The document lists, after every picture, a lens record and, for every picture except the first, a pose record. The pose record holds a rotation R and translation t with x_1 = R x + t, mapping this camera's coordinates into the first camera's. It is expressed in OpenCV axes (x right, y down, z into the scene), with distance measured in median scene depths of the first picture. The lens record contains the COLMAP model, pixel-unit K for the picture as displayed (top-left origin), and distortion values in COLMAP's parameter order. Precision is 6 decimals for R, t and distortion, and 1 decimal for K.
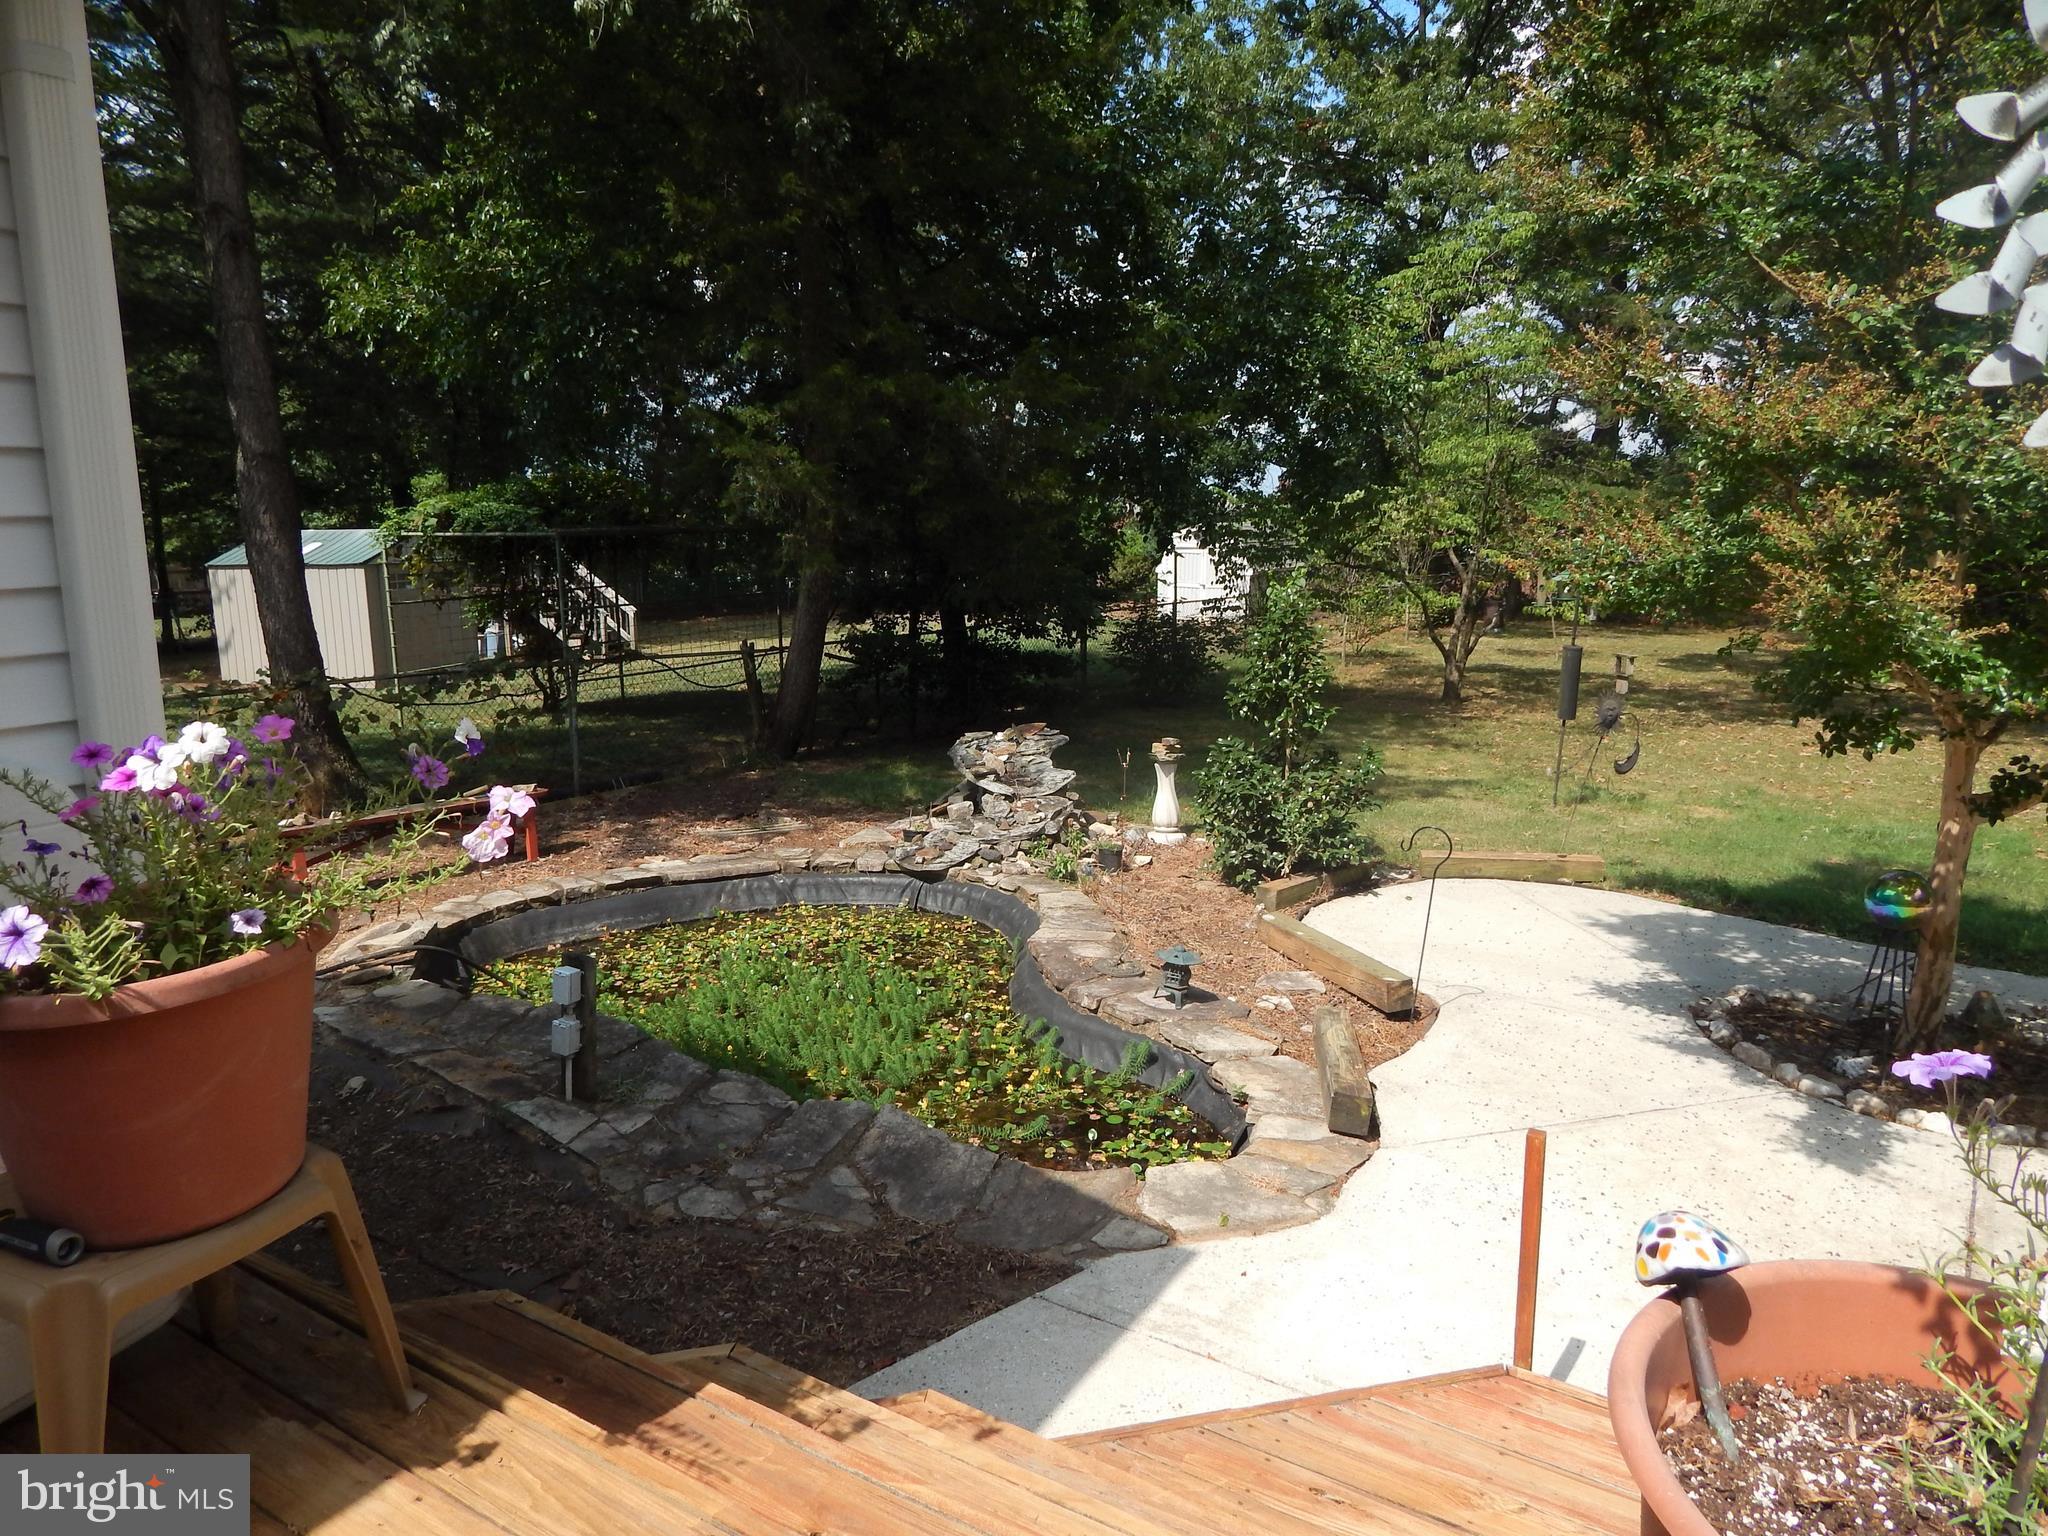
lens RADIAL K [[1407.3, 0, 1024.0], [0, 1407.3, 768.0], [0, 0, 1]] dist [0.003334, 0.000258]
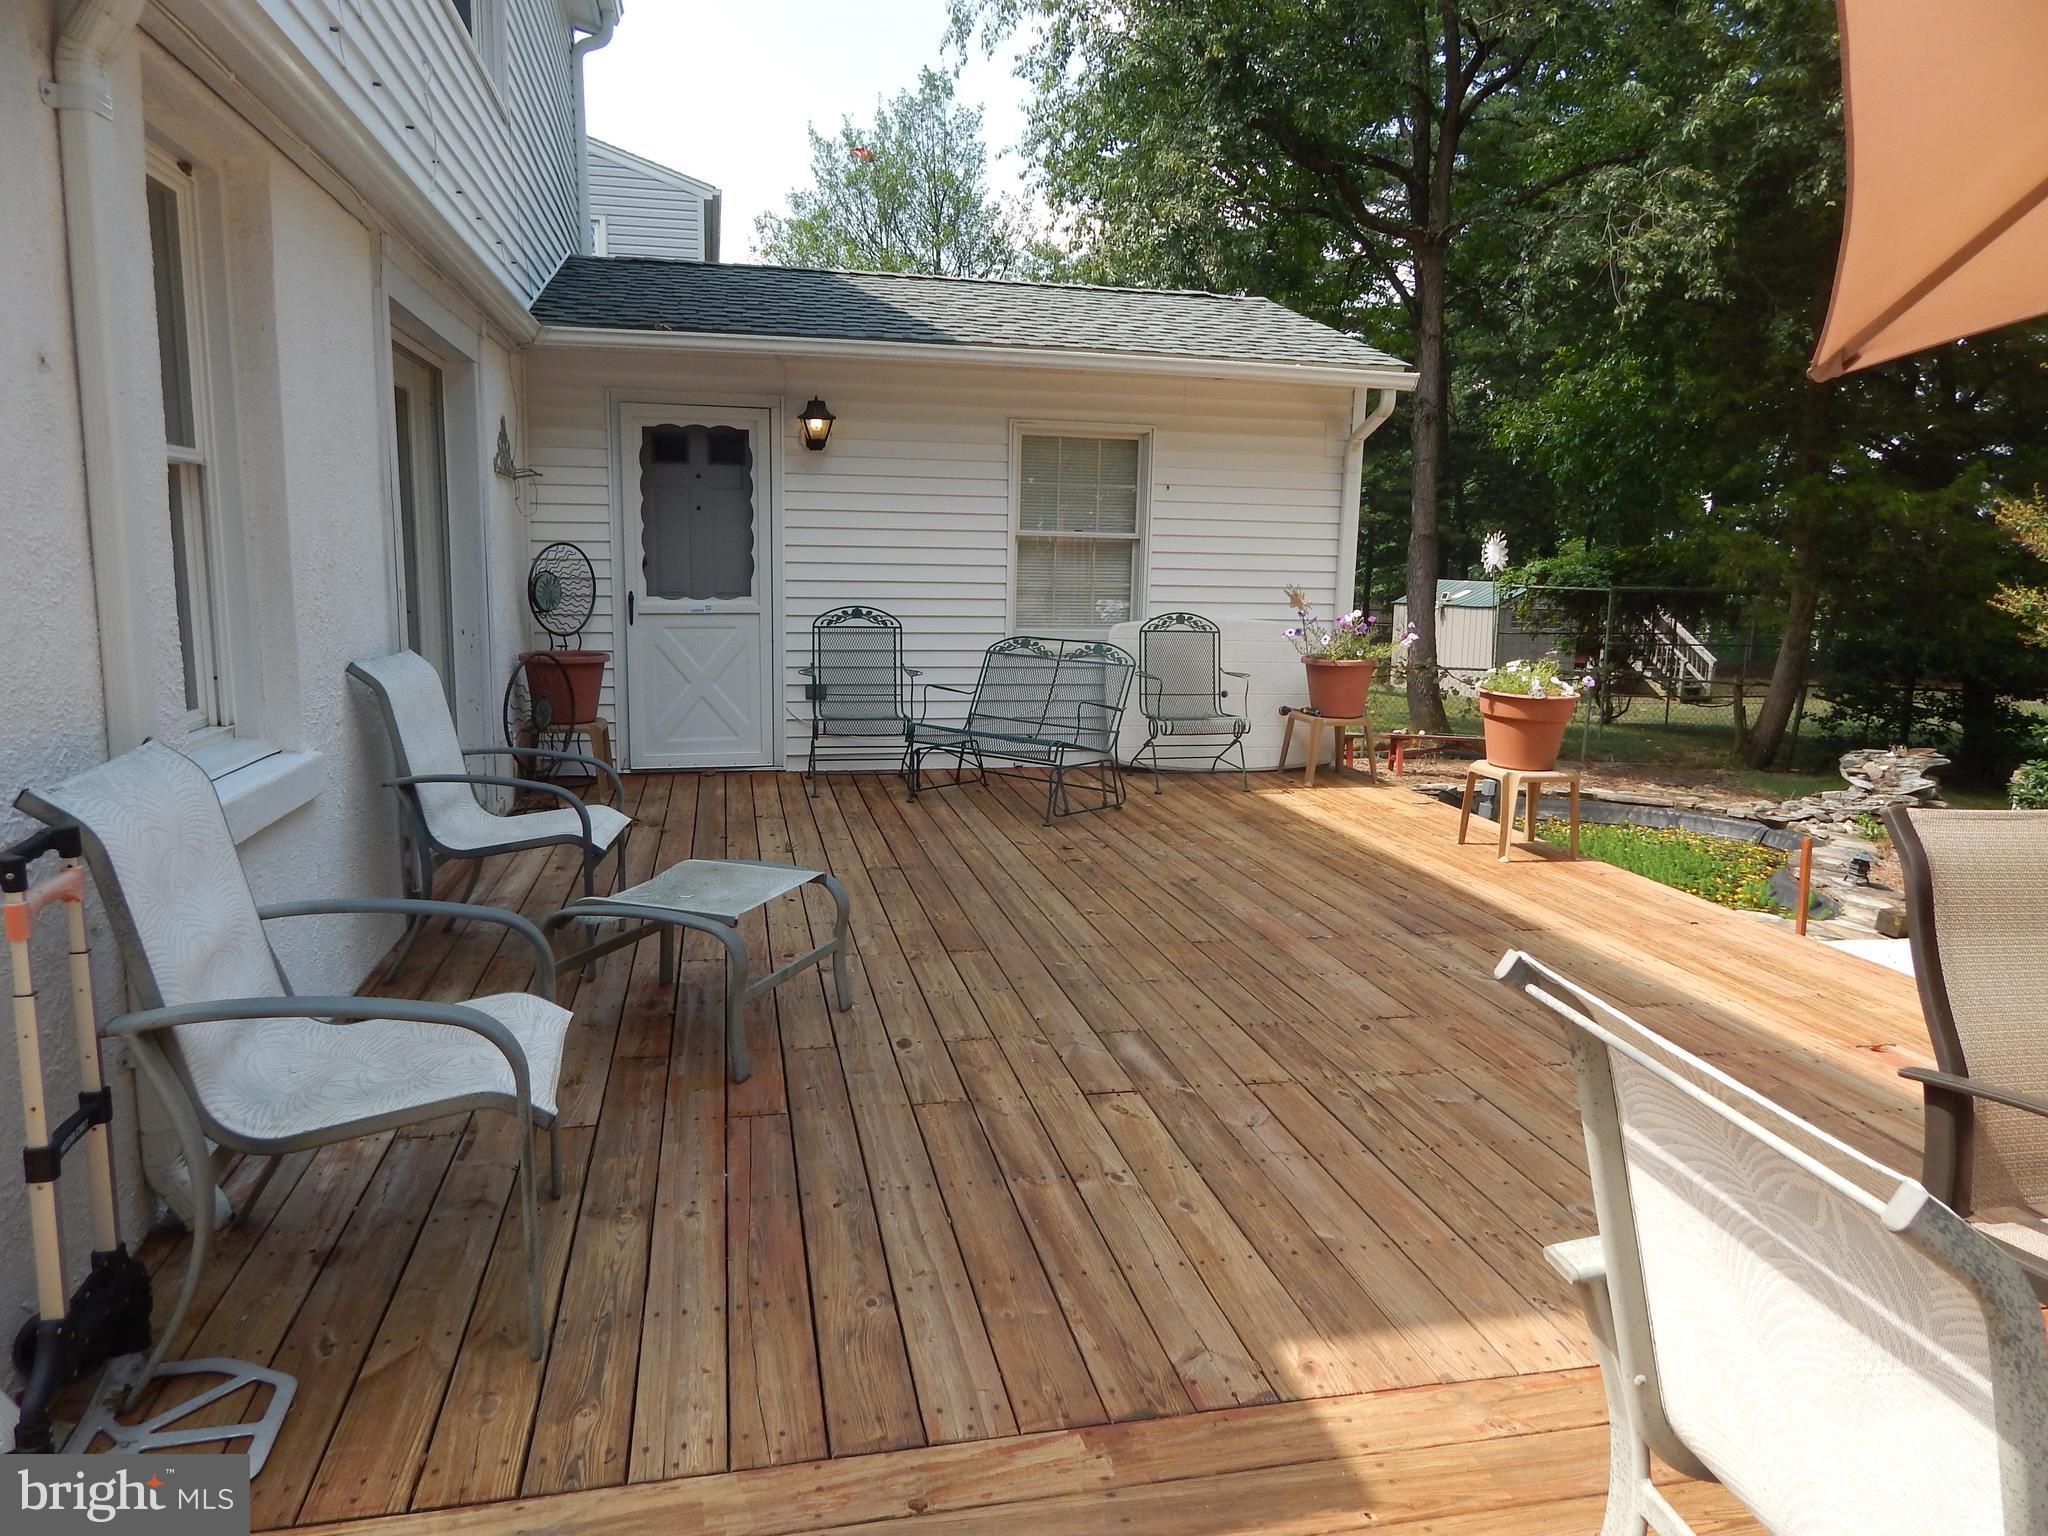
lens RADIAL K [[1358.2, 0, 1024.0], [0, 1358.2, 768.0], [0, 0, 1]] dist [0.003942, 0.000832]
pose [[0.701557, 0.136537, -0.699411, 0.286372], [-0.160707, 0.986503, 0.031381, 0.076031], [0.694256, 0.090385, 0.714030, -0.454317]]
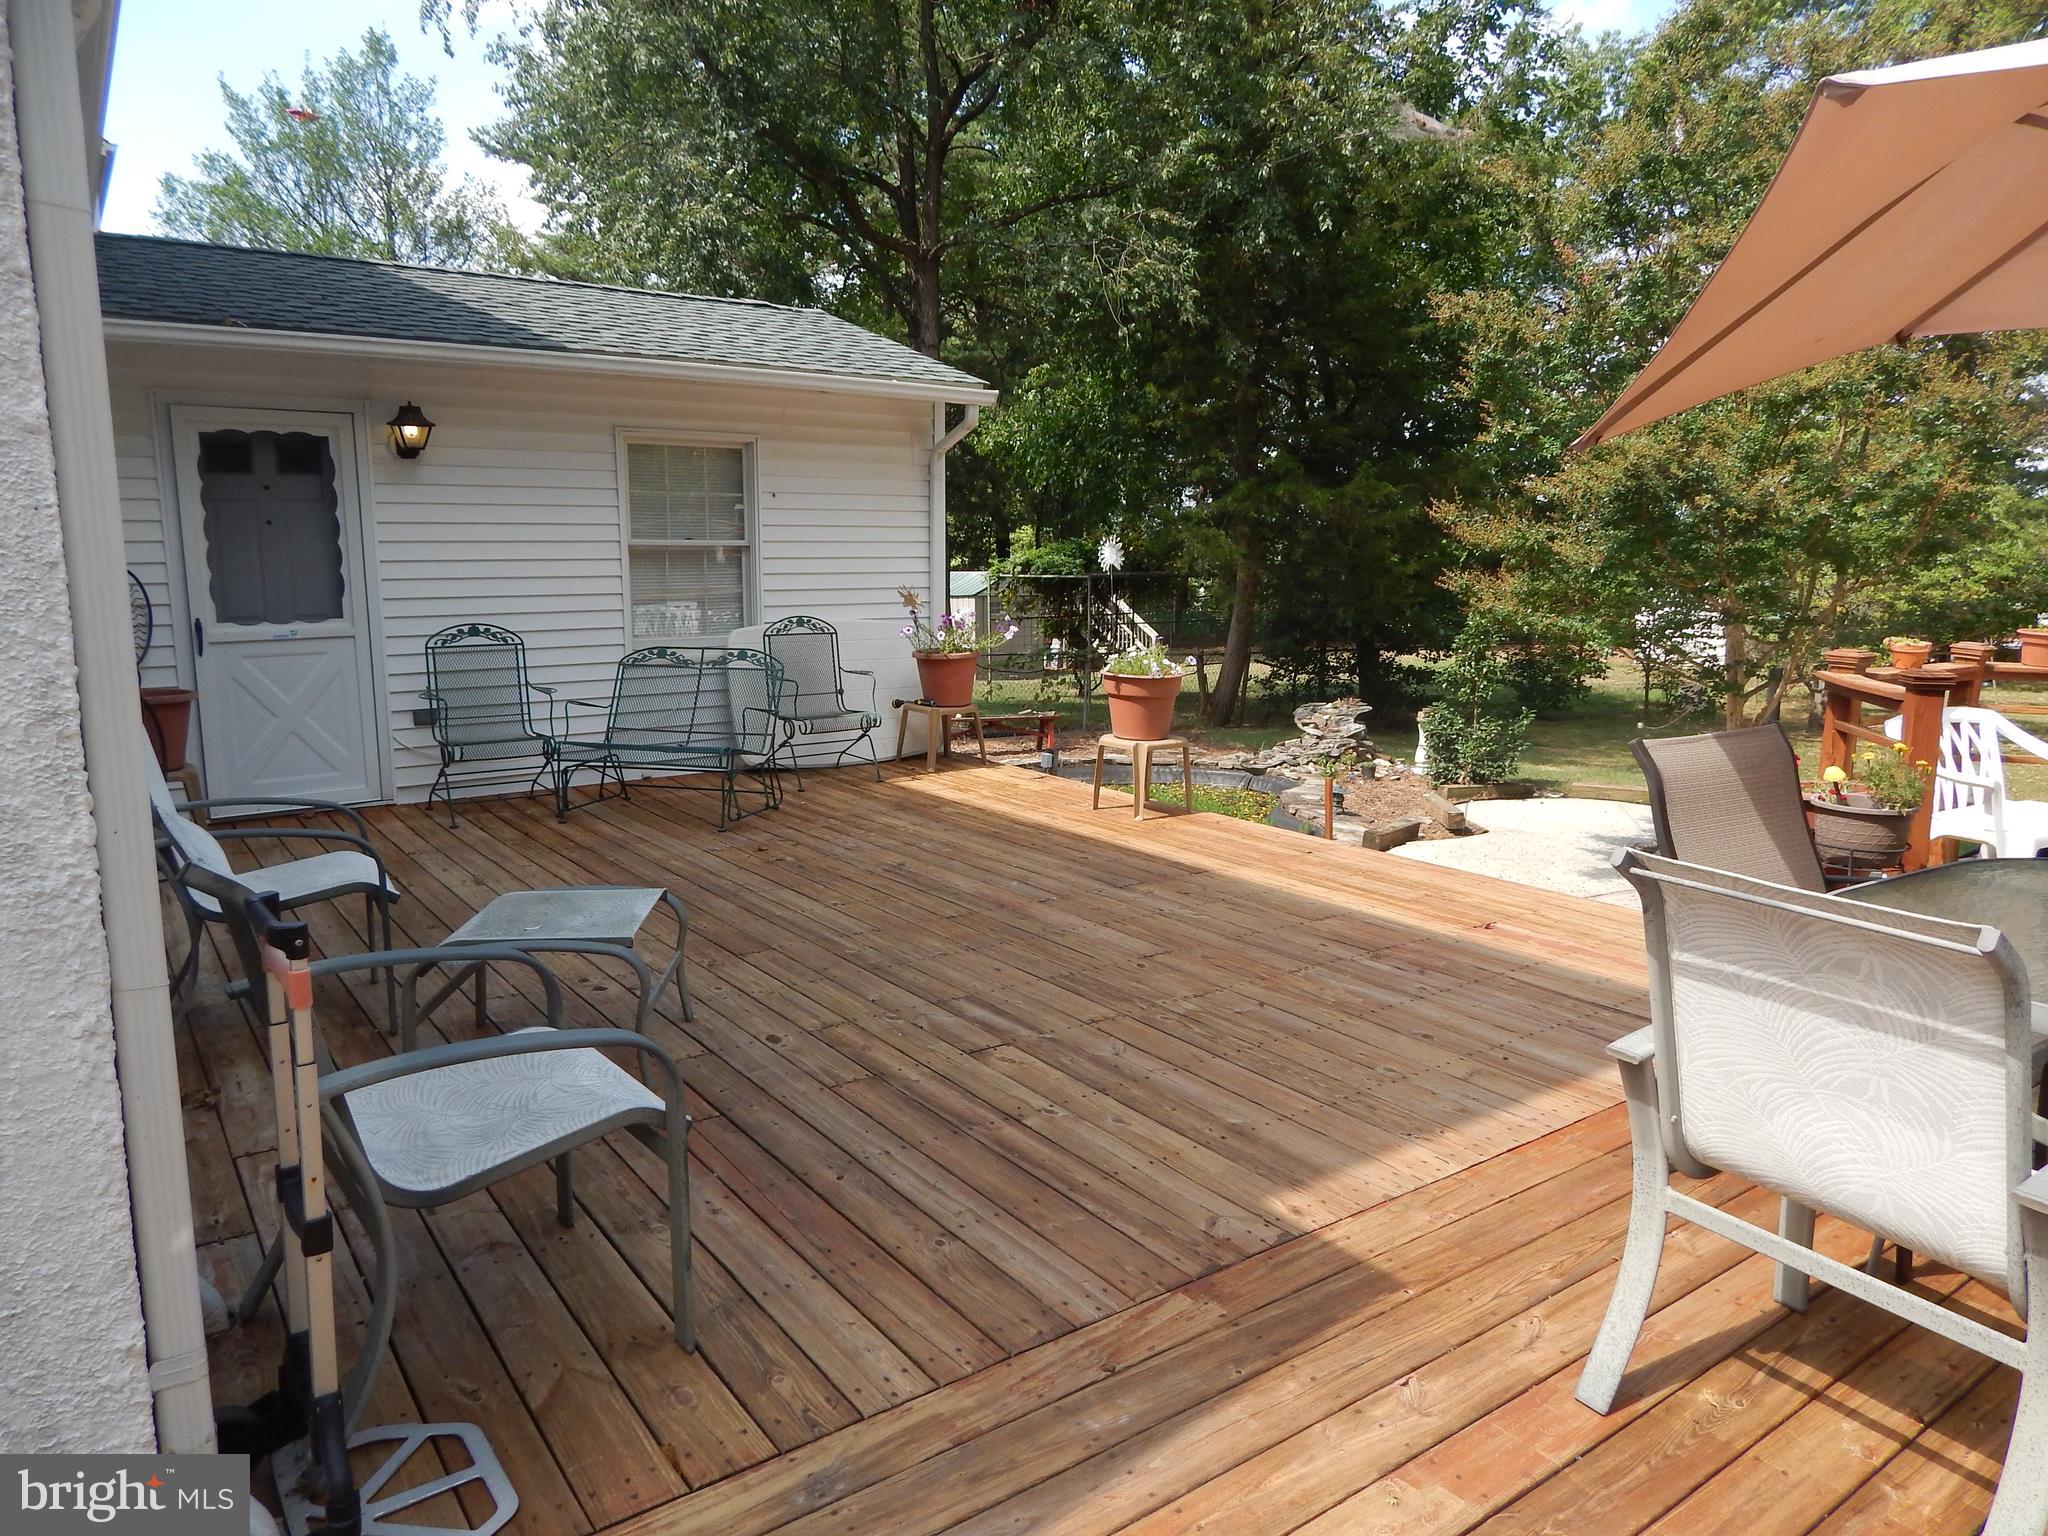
lens RADIAL K [[1358.2, 0, 1024.0], [0, 1358.2, 768.0], [0, 0, 1]] dist [0.003942, 0.000832]
pose [[0.923181, 0.067935, -0.378314, 0.235004], [-0.077749, 0.996915, -0.010708, 0.085600], [0.376420, 0.039299, 0.925615, -0.528687]]
